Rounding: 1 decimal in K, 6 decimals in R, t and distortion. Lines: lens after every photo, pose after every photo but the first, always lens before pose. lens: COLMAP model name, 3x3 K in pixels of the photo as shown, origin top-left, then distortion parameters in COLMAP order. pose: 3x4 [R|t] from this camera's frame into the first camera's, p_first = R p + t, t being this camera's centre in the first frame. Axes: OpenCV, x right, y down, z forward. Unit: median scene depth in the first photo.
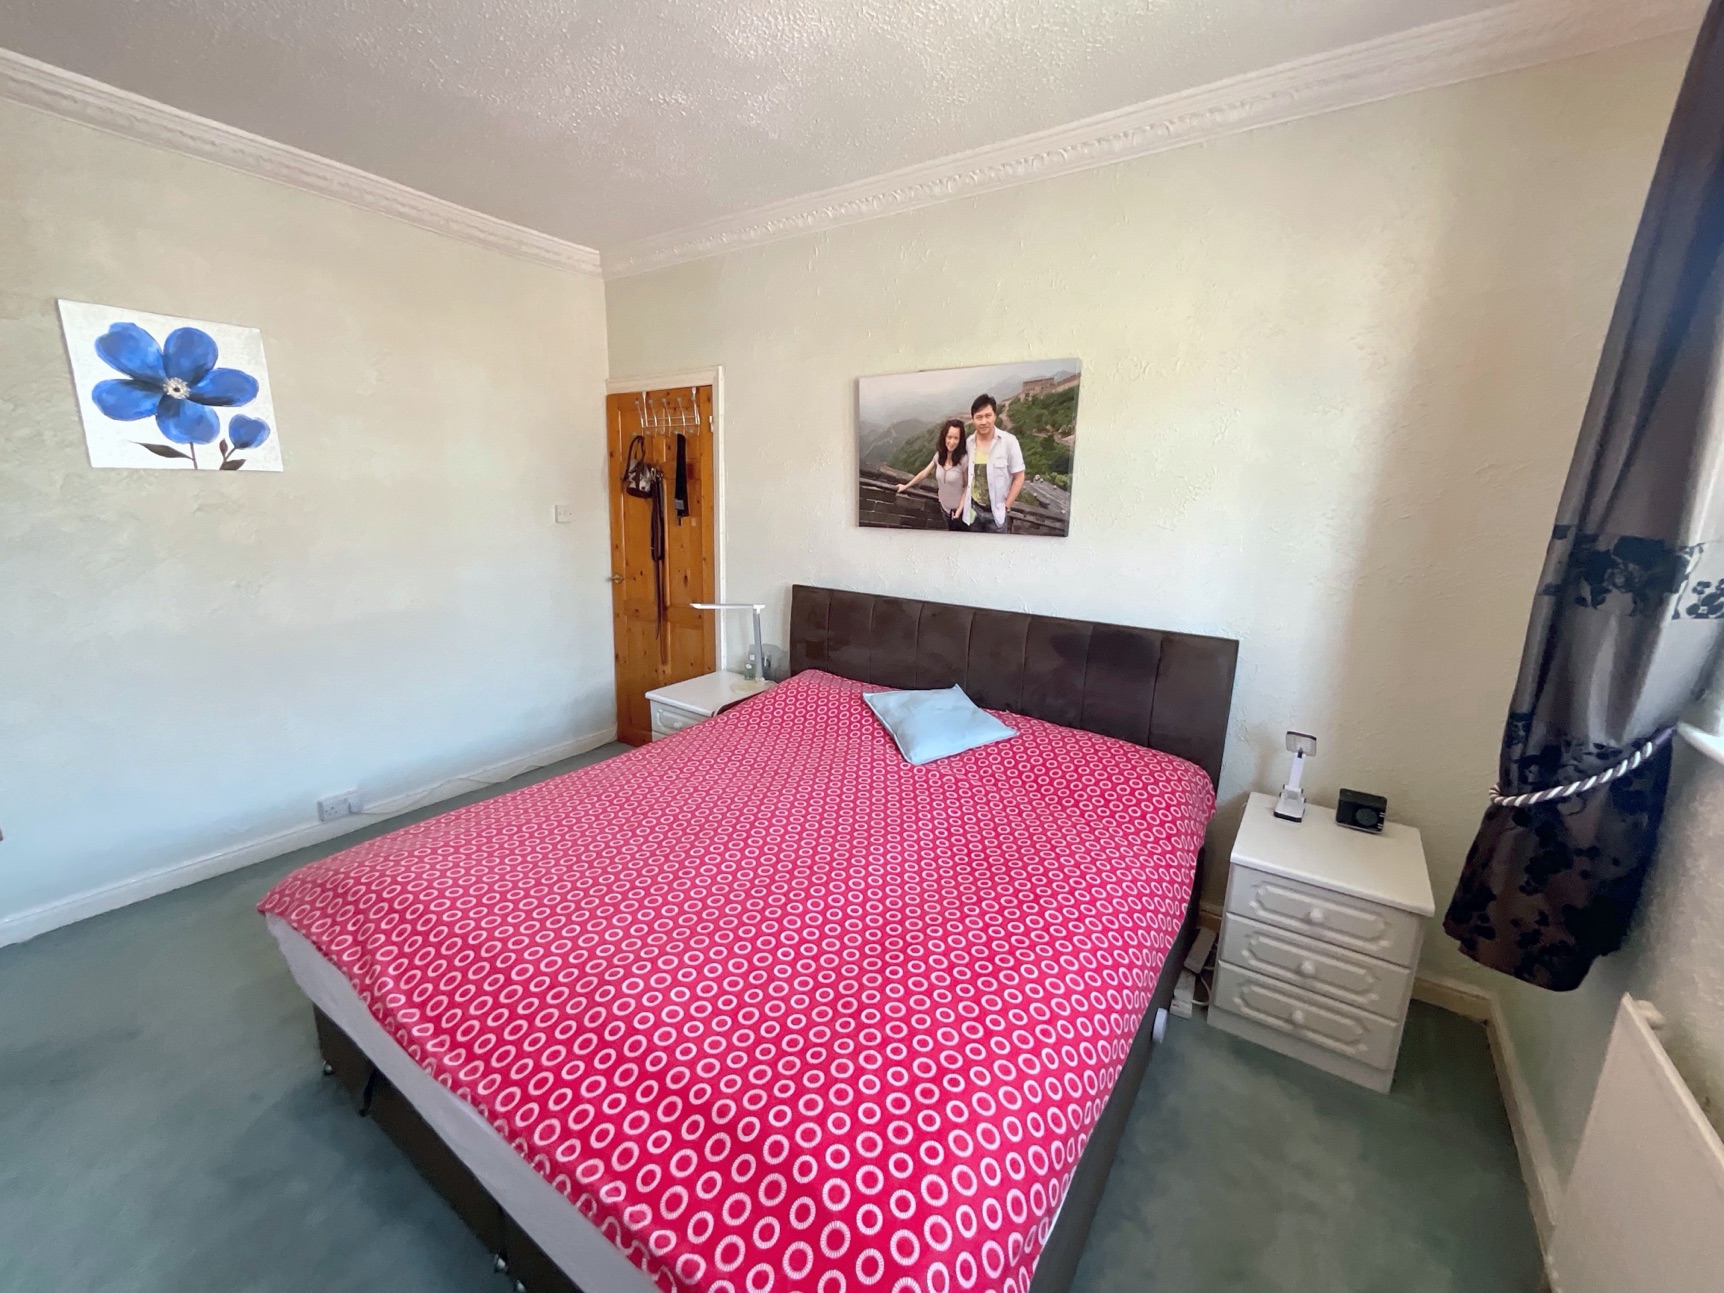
lens RADIAL K [[701.3, 0, 863.9], [0, 701.3, 648.4], [0, 0, 1]] dist [-0.001457, 0.001401]
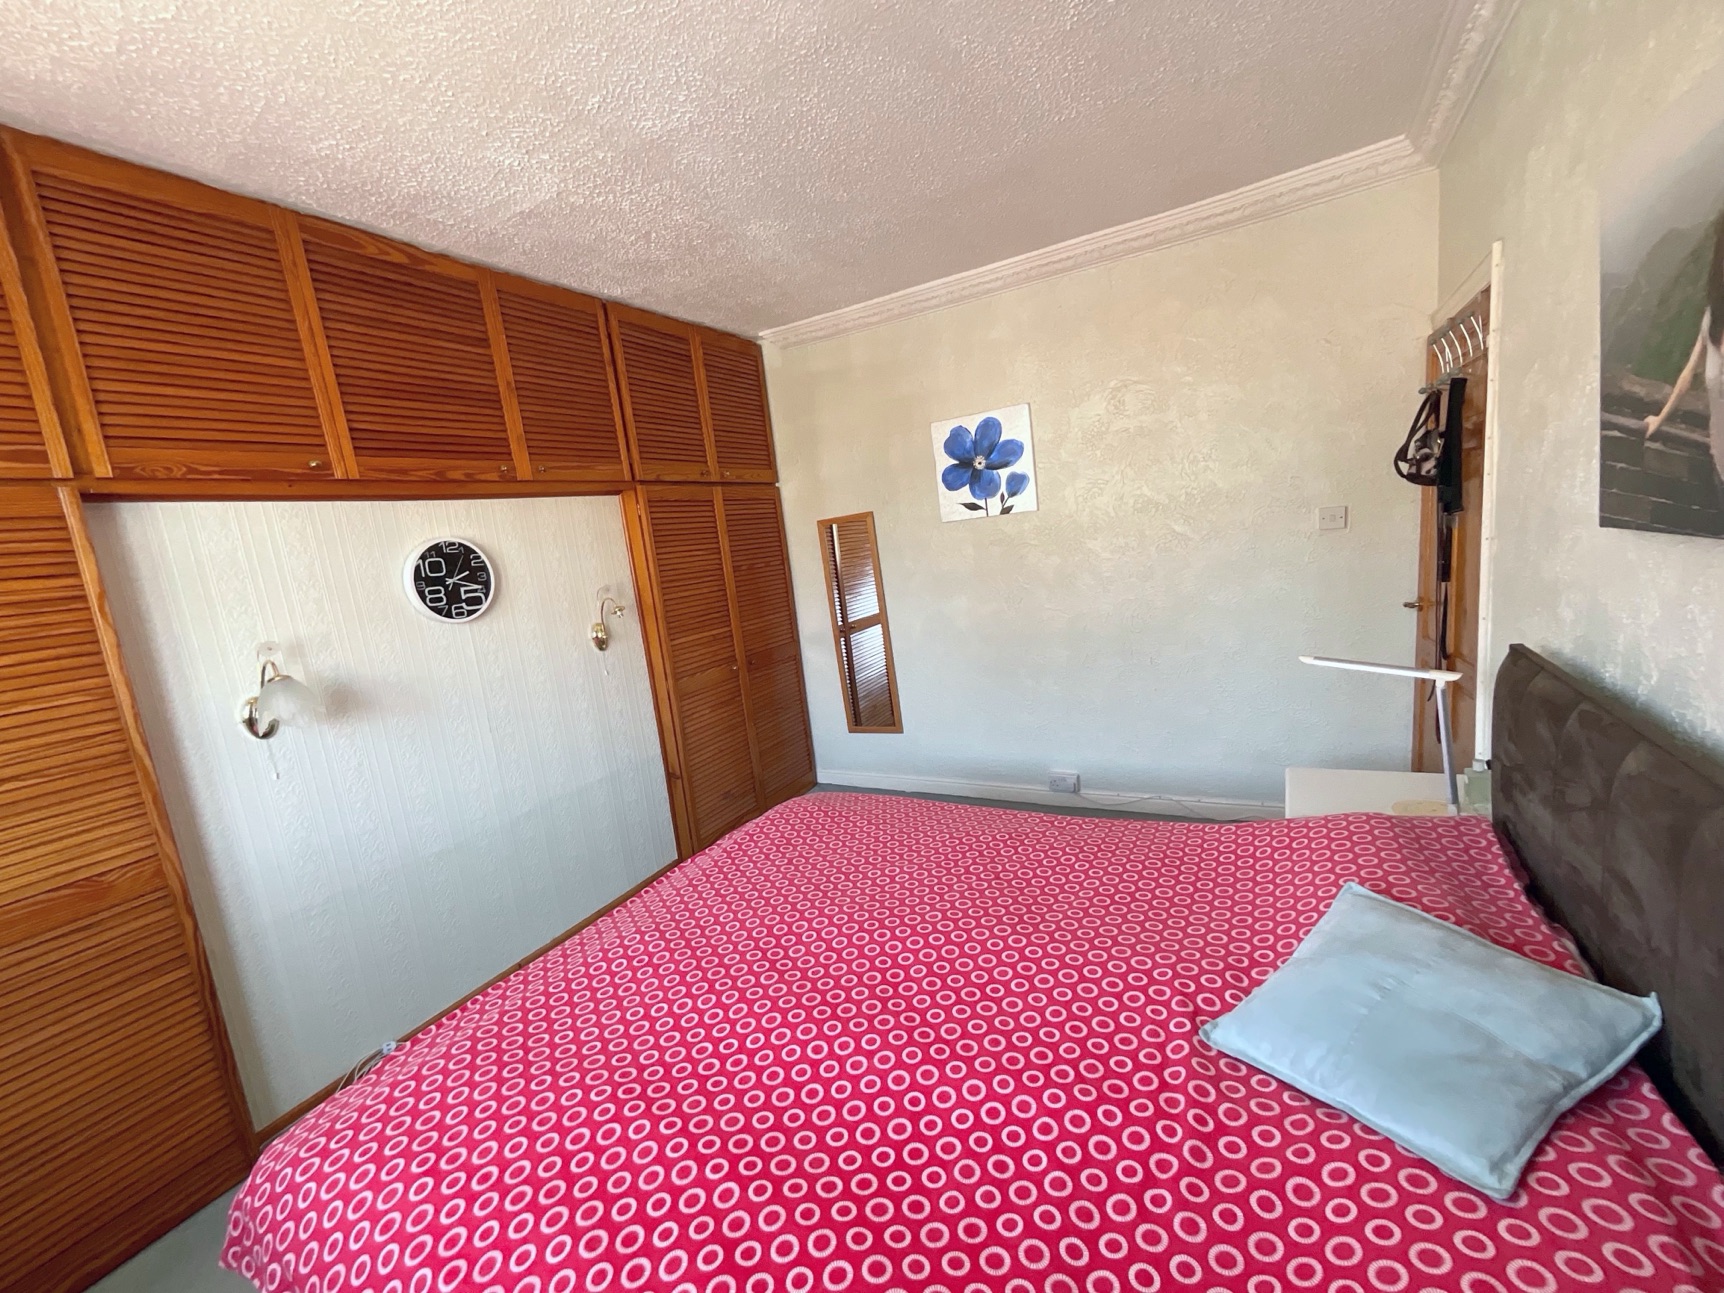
lens RADIAL K [[701.3, 0, 864.2], [0, 701.3, 646.6], [0, 0, 1]] dist [-0.001457, 0.001401]
pose [[0.072691, 0.122268, -0.989832, 0.471339], [-0.100668, 0.988288, 0.114684, -0.129831], [0.992261, 0.091308, 0.084149, 0.646361]]
